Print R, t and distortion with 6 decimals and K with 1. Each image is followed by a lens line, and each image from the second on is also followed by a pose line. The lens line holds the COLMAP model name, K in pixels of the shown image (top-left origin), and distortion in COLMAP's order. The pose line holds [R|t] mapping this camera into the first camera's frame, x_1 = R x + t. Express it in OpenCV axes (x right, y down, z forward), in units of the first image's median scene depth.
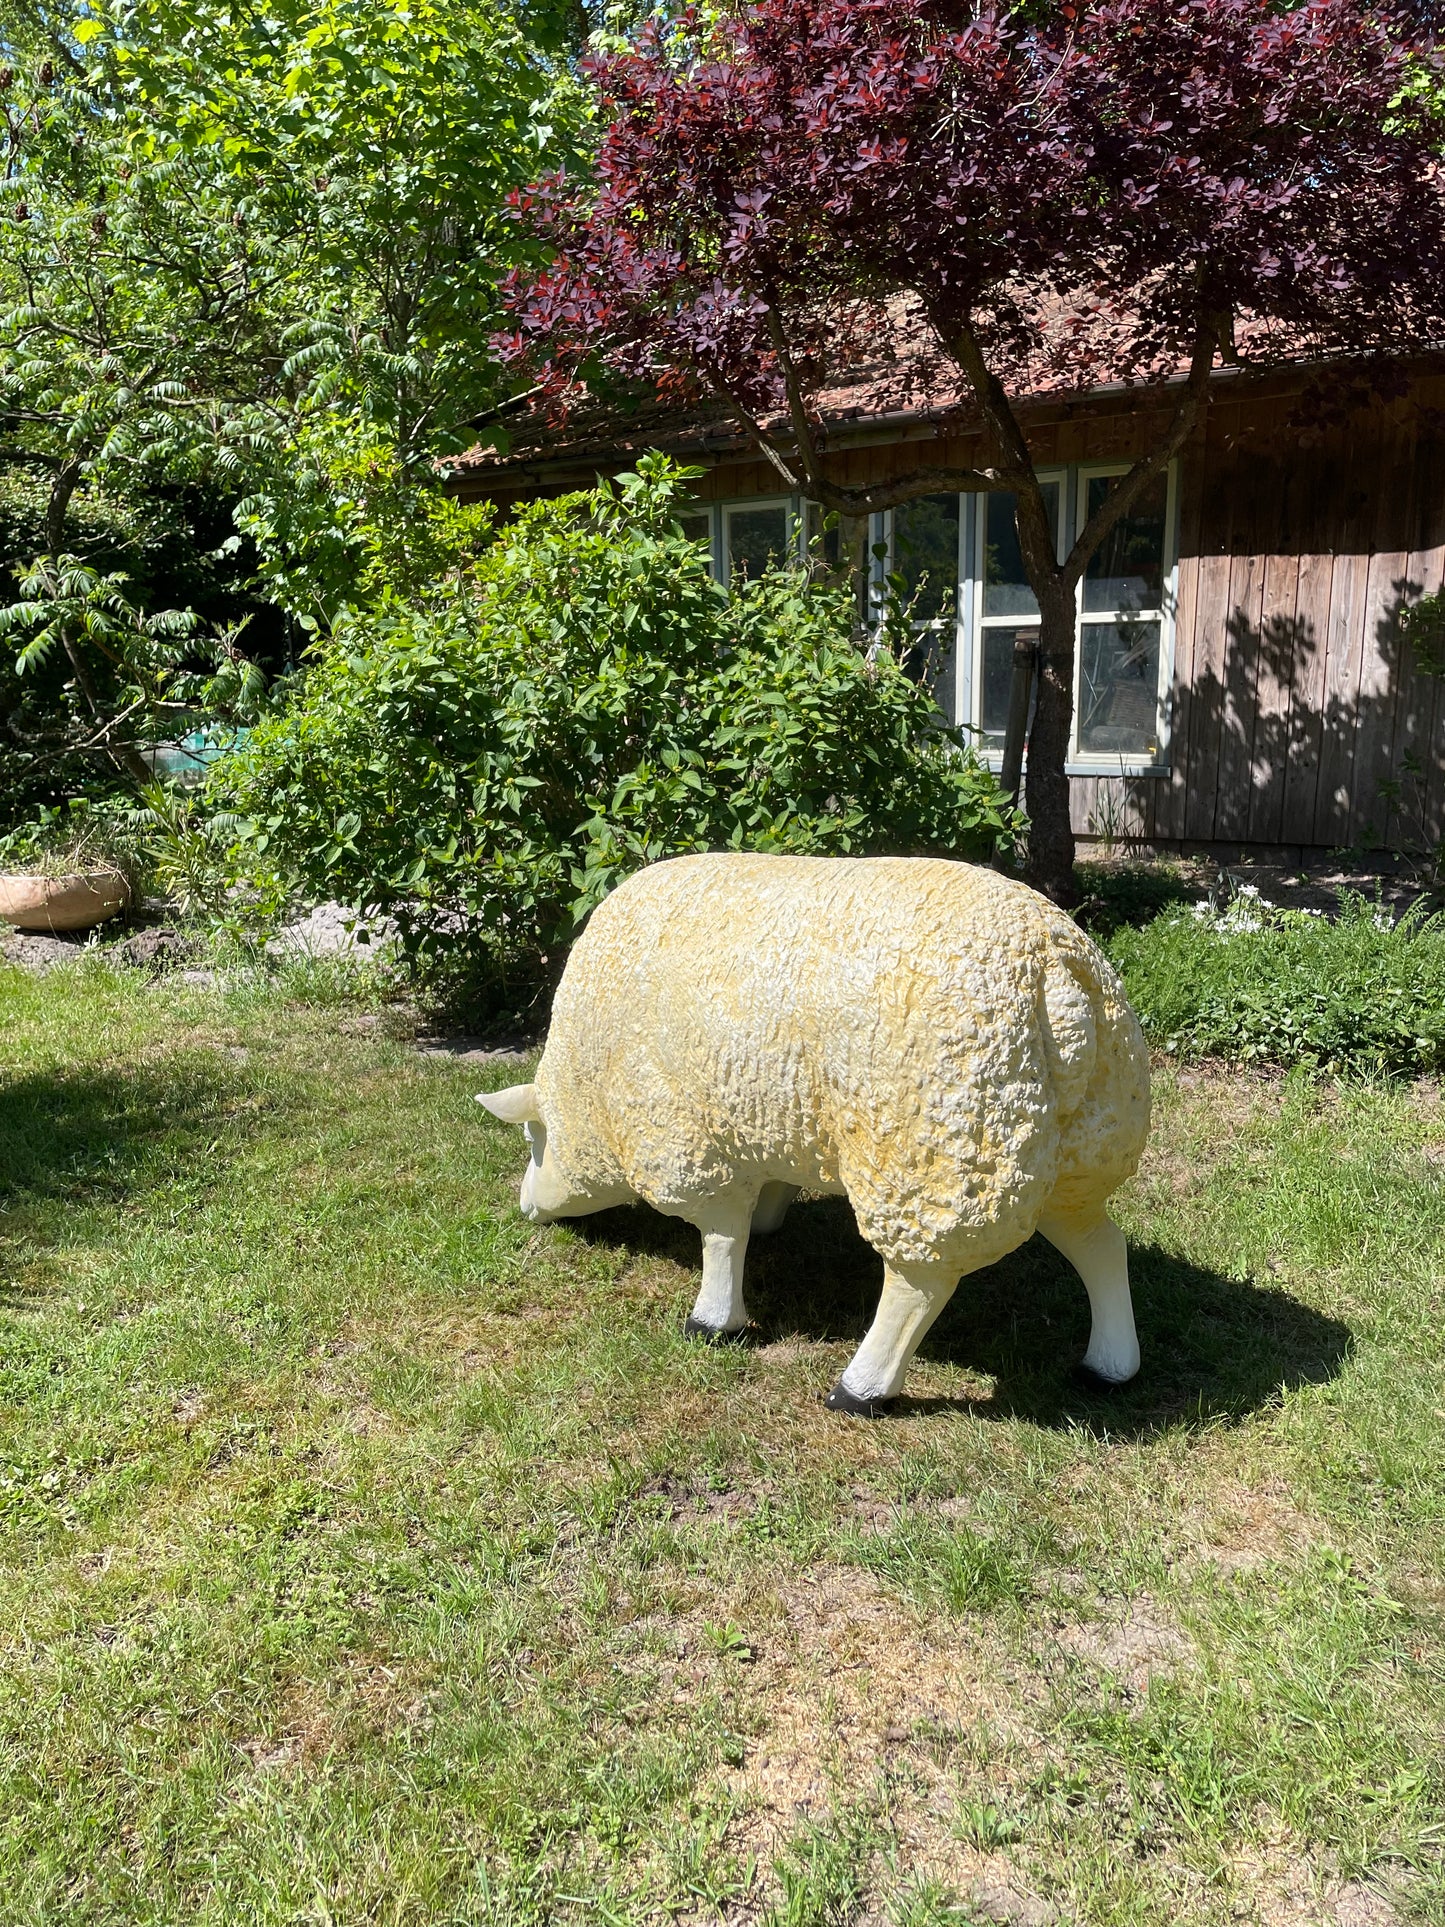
lens RADIAL K [[1463.0, 0, 719.5], [0, 1463.0, 936.1], [0, 0, 1]] dist [0.093646, -0.122182]
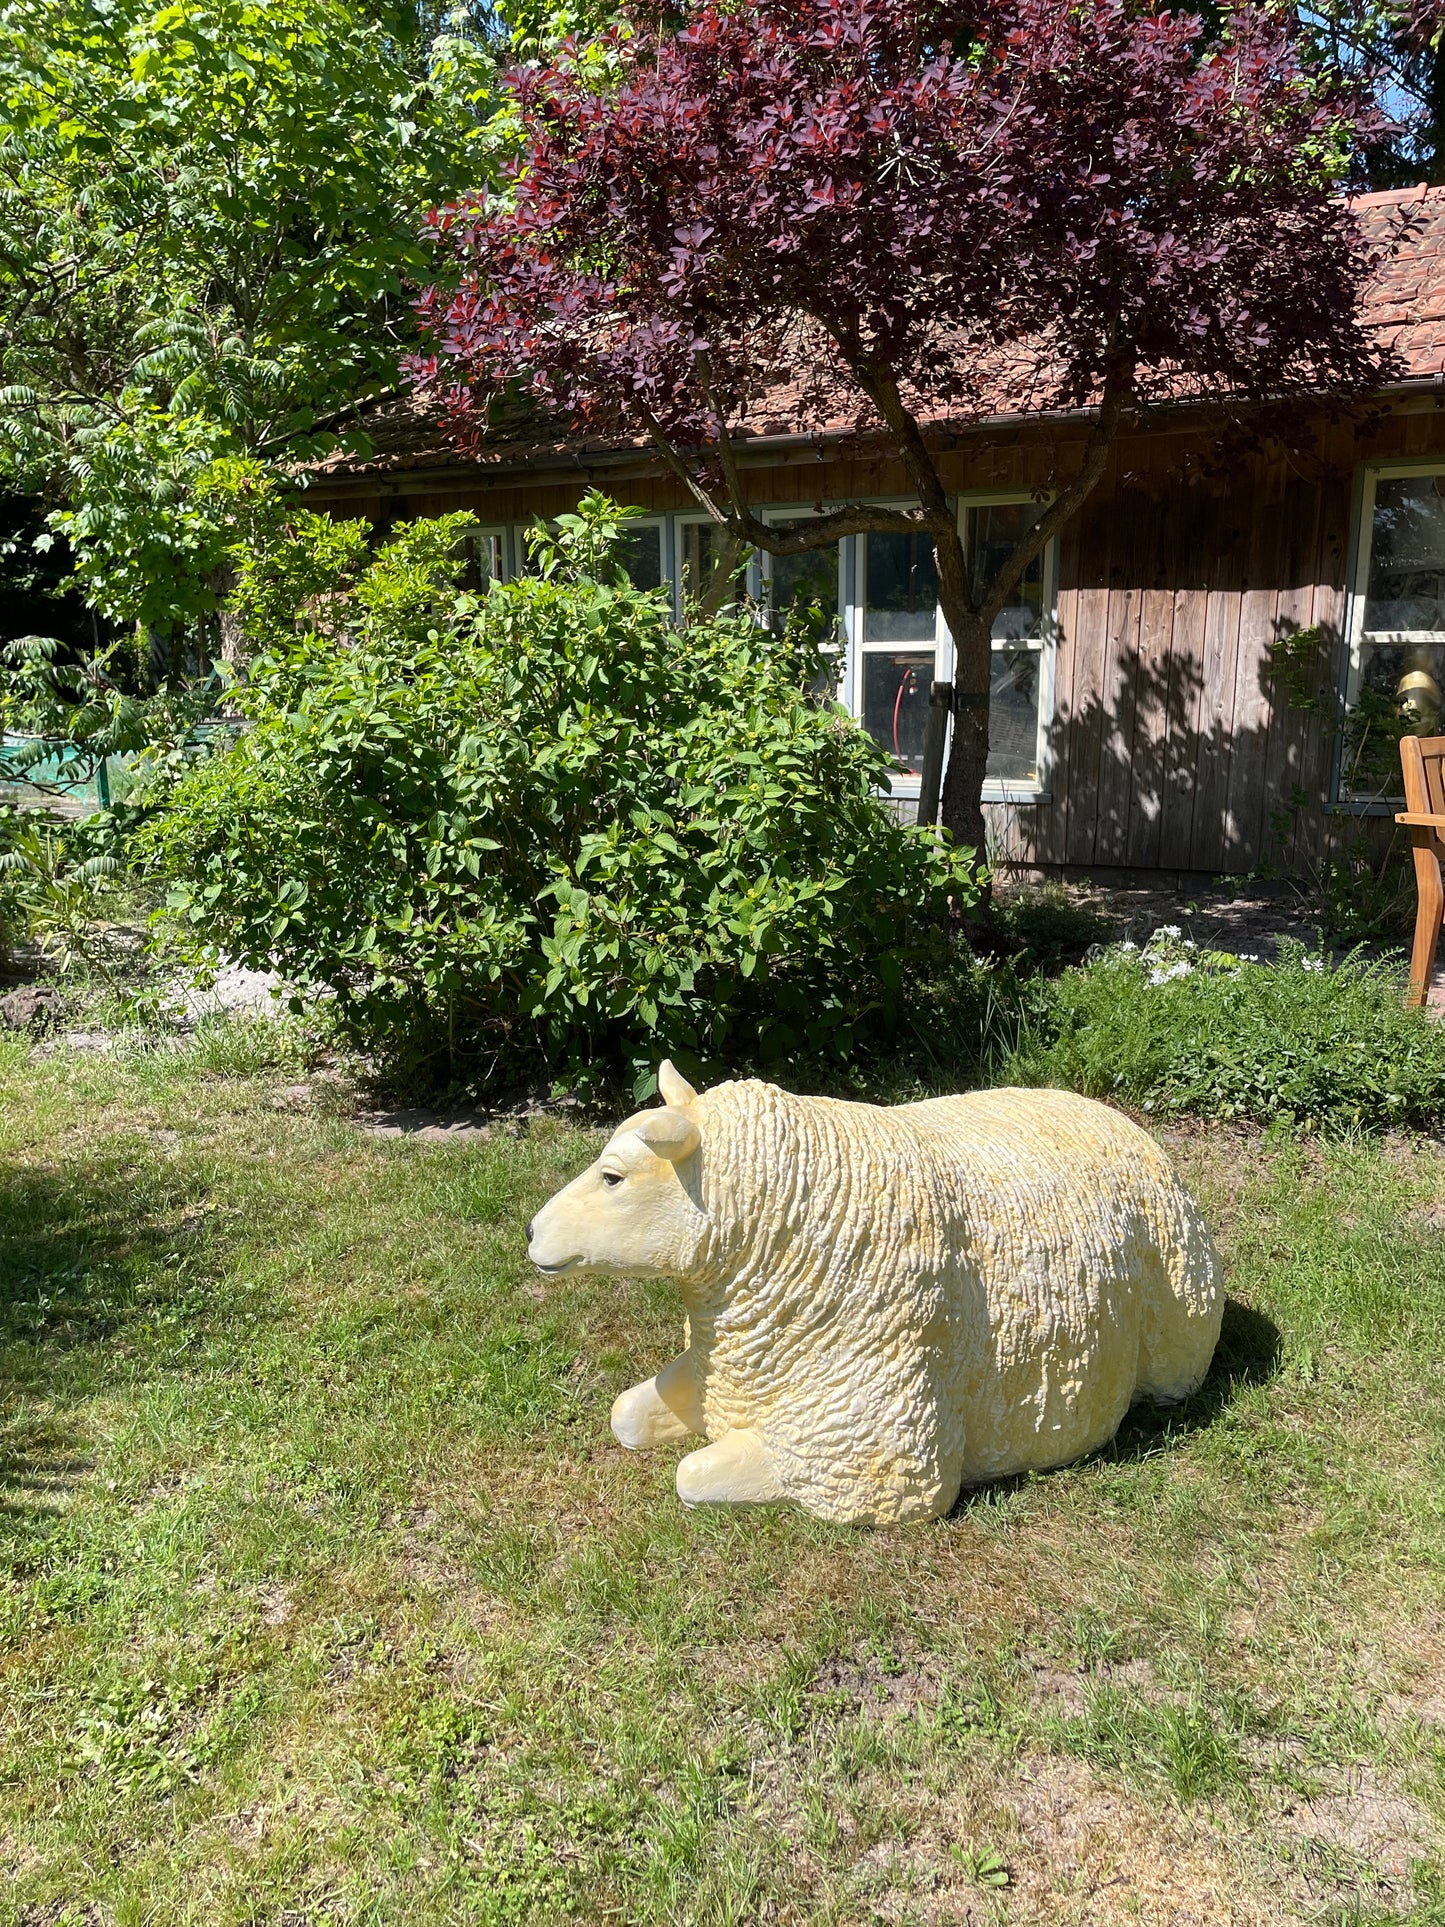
lens RADIAL K [[1467.1, 0, 719.8], [0, 1467.1, 942.5], [0, 0, 1]] dist [0.091300, -0.121015]
pose [[0.991111, -0.018804, 0.131700, -0.106365], [0.017621, 0.999793, 0.010146, -0.047888], [-0.131864, -0.007736, 0.991238, 0.036830]]
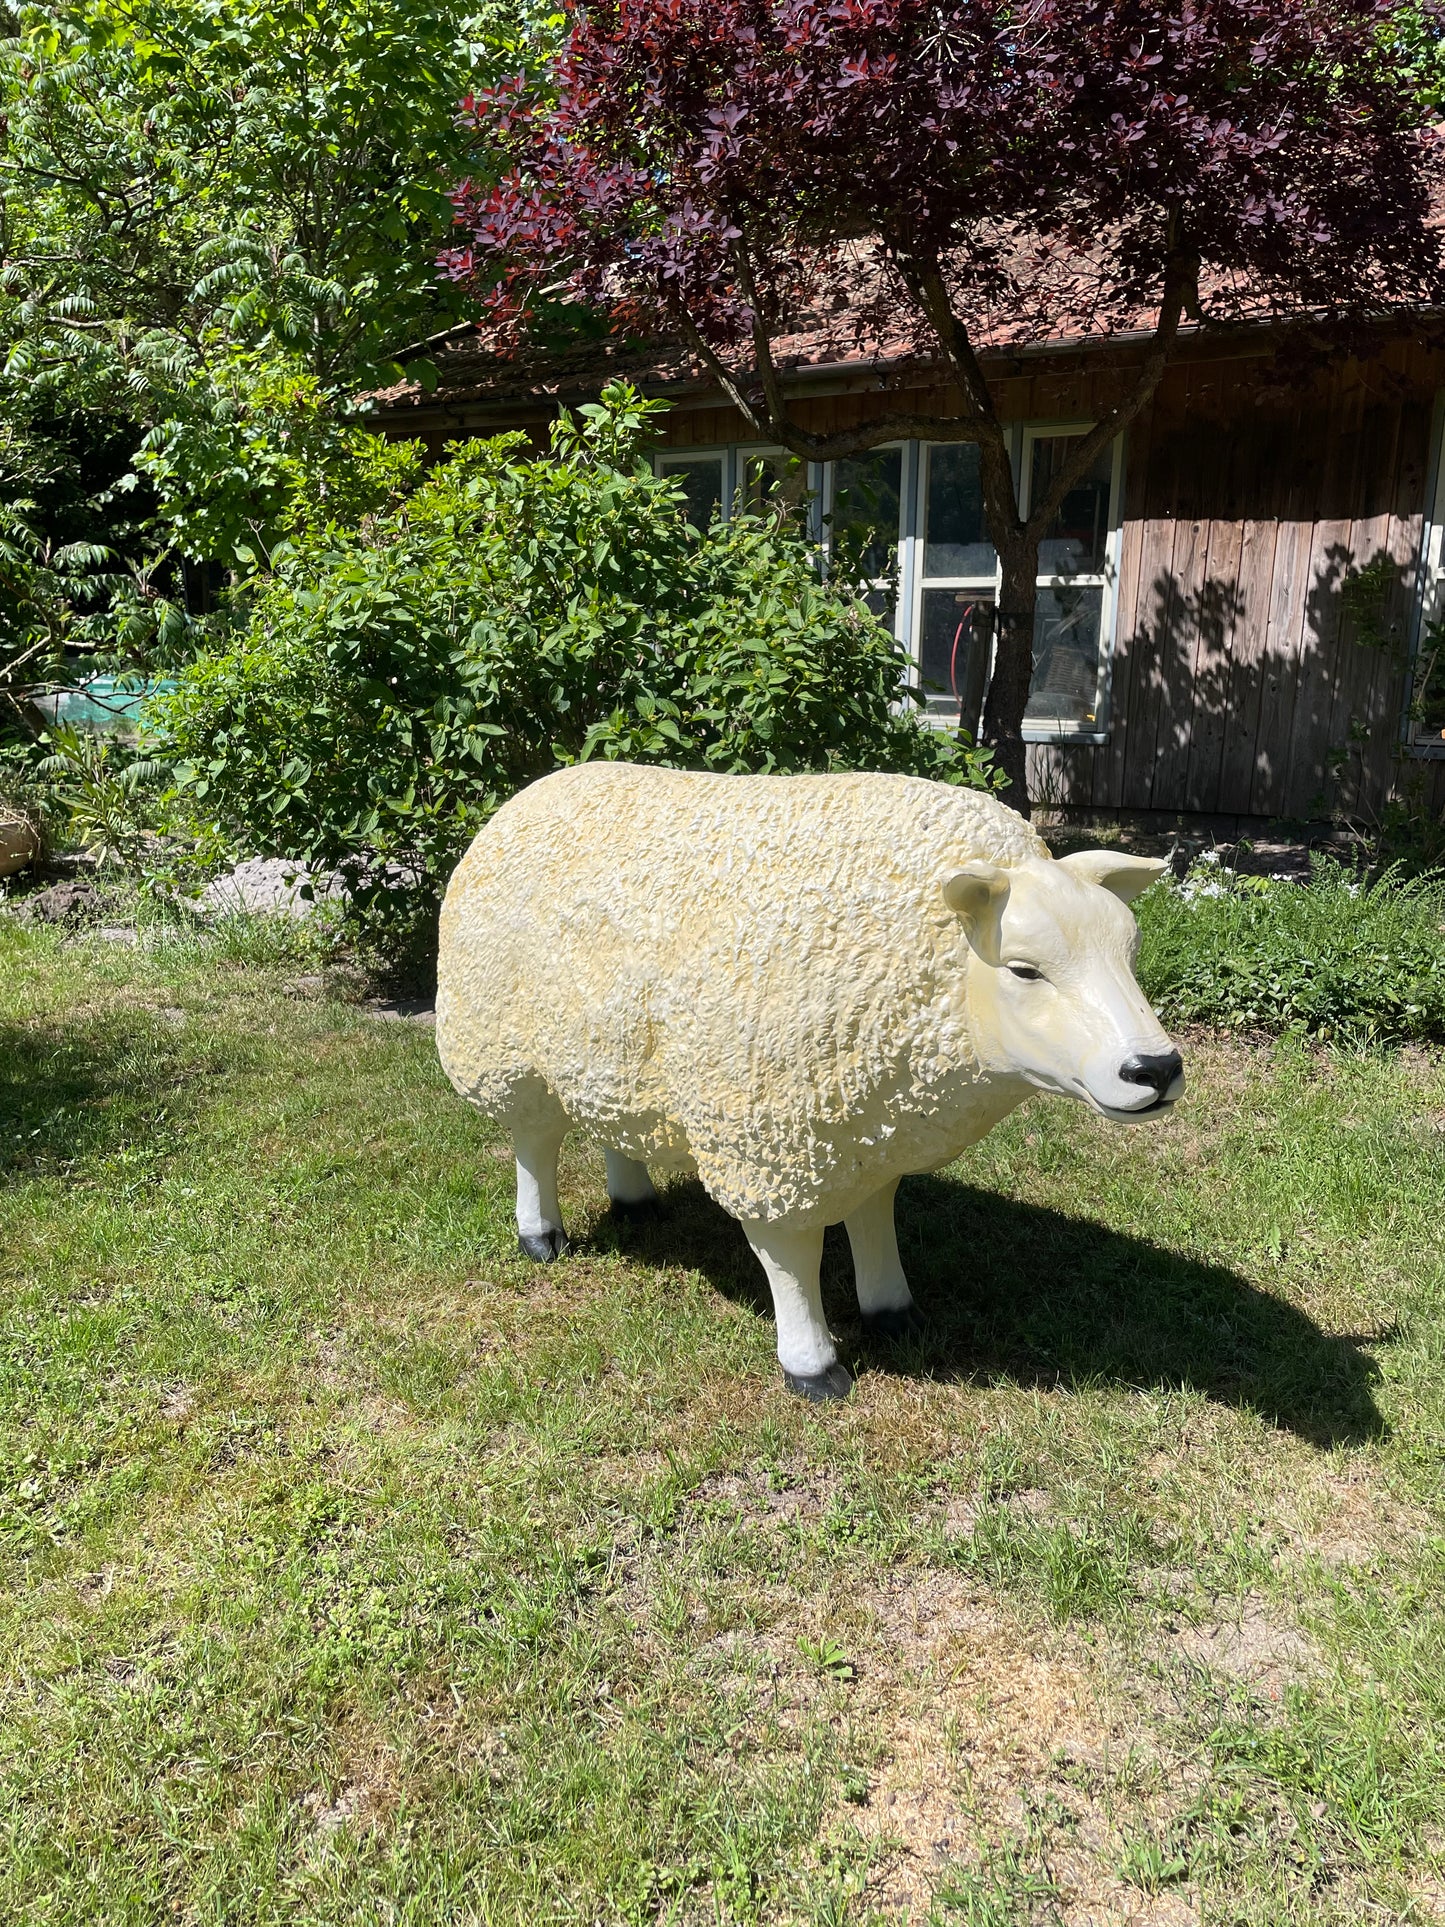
lens RADIAL K [[1459.3, 0, 721.4], [0, 1459.3, 952.1], [0, 0, 1]] dist [0.088877, -0.115378]
pose [[0.997285, 0.008109, 0.073190, -0.050241], [-0.010490, 0.999426, 0.032208, 0.006089], [-0.072887, -0.032888, 0.996798, 0.046703]]
